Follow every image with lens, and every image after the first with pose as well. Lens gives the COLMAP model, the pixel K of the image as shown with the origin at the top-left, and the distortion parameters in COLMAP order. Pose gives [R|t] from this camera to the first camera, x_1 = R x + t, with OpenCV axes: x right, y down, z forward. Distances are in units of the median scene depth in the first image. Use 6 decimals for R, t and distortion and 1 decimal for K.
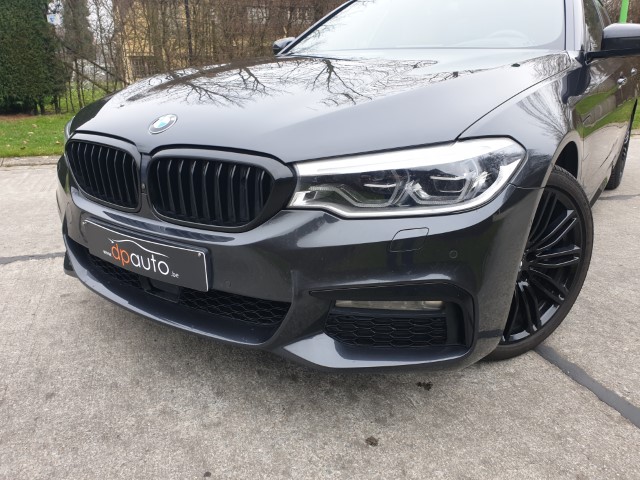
lens RADIAL K [[506.8, 0, 318.3], [0, 506.8, 235.4], [0, 0, 1]] dist [0.015051, -0.010471]
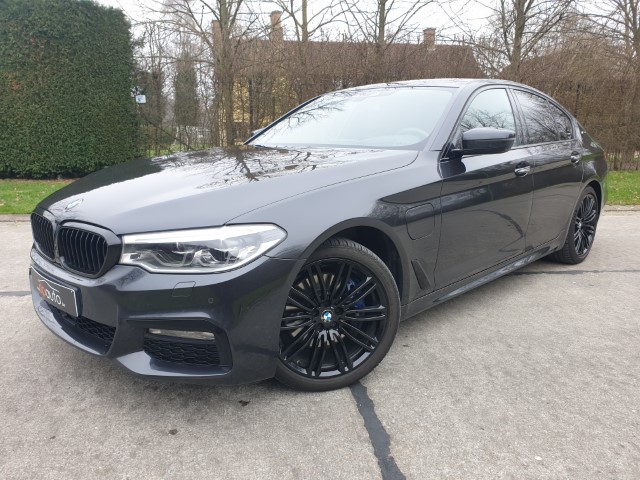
lens RADIAL K [[506.8, 0, 318.8], [0, 506.8, 242.4], [0, 0, 1]] dist [0.015051, -0.010471]
pose [[0.982593, 0.042320, -0.180884, 0.760616], [-0.060282, 0.993652, -0.094984, -0.009150], [0.175716, 0.104234, 0.978907, -0.379121]]
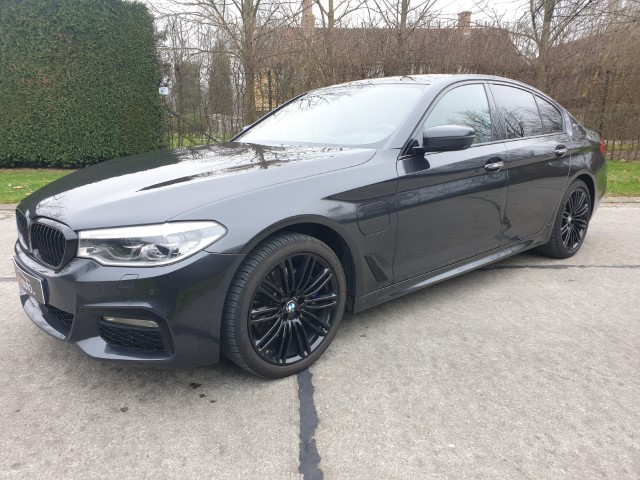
lens RADIAL K [[506.8, 0, 319.0], [0, 506.8, 243.2], [0, 0, 1]] dist [0.015051, -0.010471]
pose [[0.966497, 0.057450, -0.250165, 1.077351], [-0.075535, 0.995132, -0.063293, -0.050806], [0.245312, 0.080068, 0.966132, -0.411478]]
